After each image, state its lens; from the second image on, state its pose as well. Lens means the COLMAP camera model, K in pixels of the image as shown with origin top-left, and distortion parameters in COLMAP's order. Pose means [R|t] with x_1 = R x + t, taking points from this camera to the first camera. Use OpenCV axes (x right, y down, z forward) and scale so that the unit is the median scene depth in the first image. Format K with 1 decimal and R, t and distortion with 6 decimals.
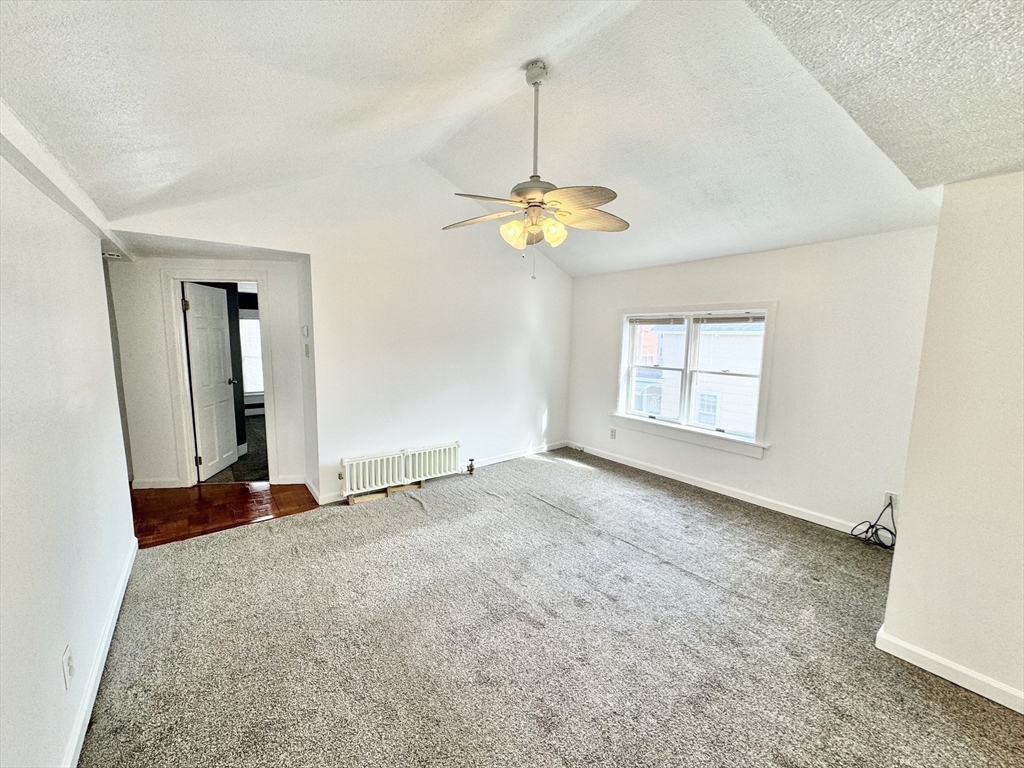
lens RADIAL K [[407.5, 0, 508.2], [0, 407.5, 380.8], [0, 0, 1]] dist [-0.000817, 0.001499]
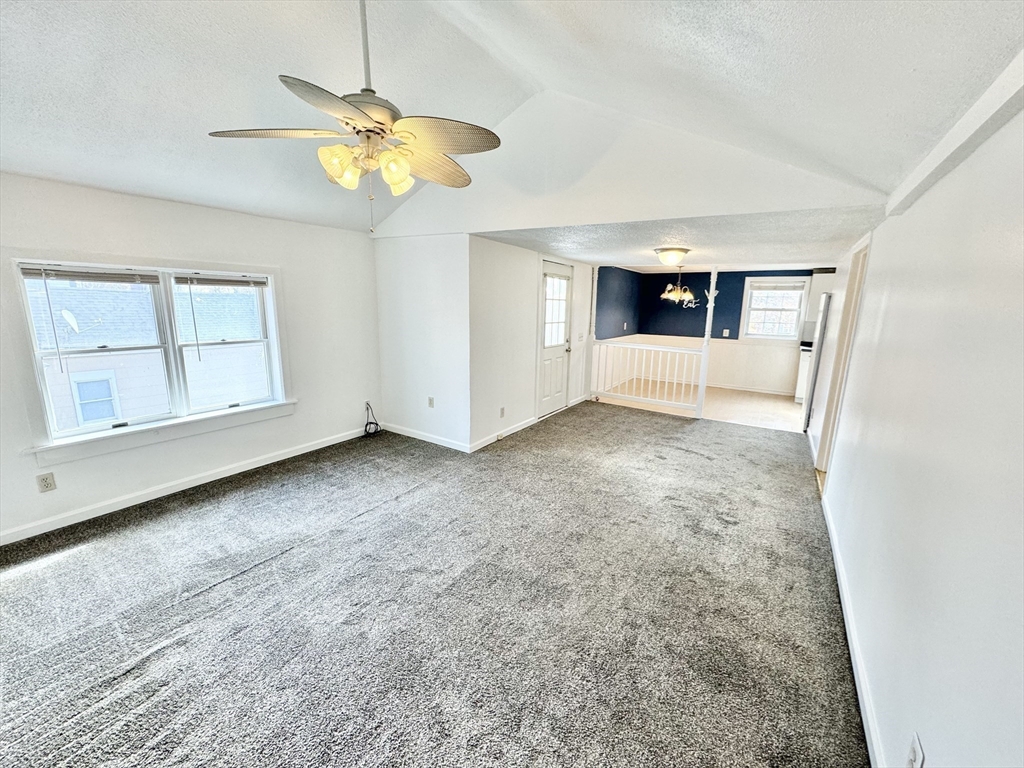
lens RADIAL K [[407.5, 0, 511.9], [0, 407.5, 382.5], [0, 0, 1]] dist [-0.000817, 0.001499]
pose [[-0.331759, -0.193313, 0.923345, -0.551316], [0.088518, 0.968082, 0.234484, -0.092615], [-0.939202, 0.159525, -0.304059, 0.728815]]
